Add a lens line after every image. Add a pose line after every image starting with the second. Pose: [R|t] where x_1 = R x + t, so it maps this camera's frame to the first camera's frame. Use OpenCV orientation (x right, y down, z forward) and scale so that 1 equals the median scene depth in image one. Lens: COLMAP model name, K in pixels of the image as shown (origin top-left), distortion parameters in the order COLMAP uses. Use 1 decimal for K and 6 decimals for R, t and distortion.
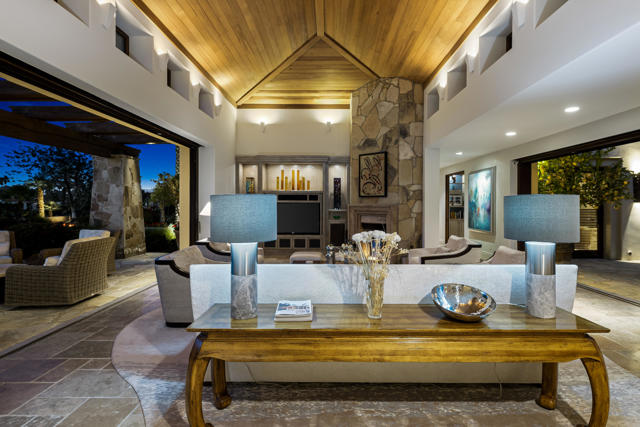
lens RADIAL K [[312.6, 0, 318.5], [0, 312.6, 206.1], [0, 0, 1]] dist [-0.003520, -0.000774]
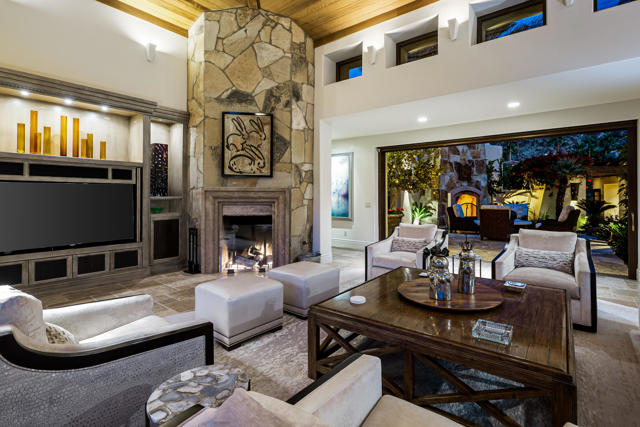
lens RADIAL K [[304.9, 0, 329.3], [0, 304.9, 194.2], [0, 0, 1]] dist [-0.000179, -0.000279]
pose [[0.596392, 0.003757, 0.802685, -0.244334], [0.001879, 0.999980, -0.006076, 0.012031], [-0.802691, 0.005132, 0.596373, 0.438777]]
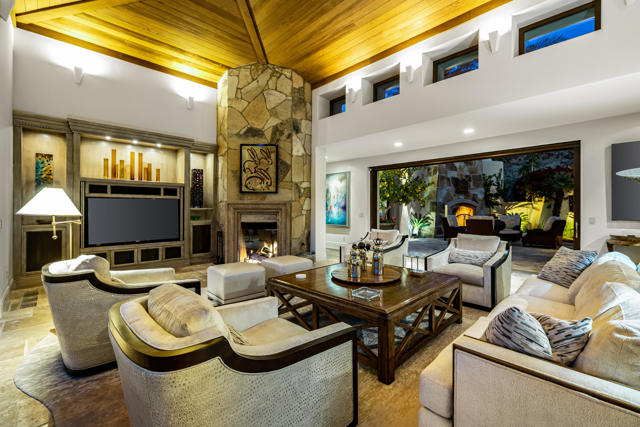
lens RADIAL K [[276.2, 0, 321.4], [0, 276.2, 207.4], [0, 0, 1]] dist [-0.000195, 0.000057]
pose [[0.705547, 0.000928, 0.708663, -0.251549], [0.001884, 0.999993, -0.003184, 0.014023], [-0.708661, 0.003582, 0.705540, 0.298808]]
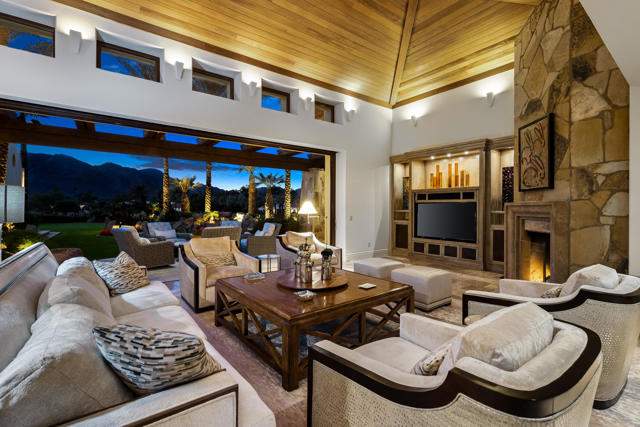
lens RADIAL K [[279.9, 0, 326.4], [0, 279.9, 208.2], [0, 0, 1]] dist [-0.000592, -0.000274]
pose [[0.642443, -0.001149, -0.766332, 0.320968], [-0.004546, 0.999976, -0.005311, 0.011202], [0.766320, 0.006896, 0.642422, 0.298401]]
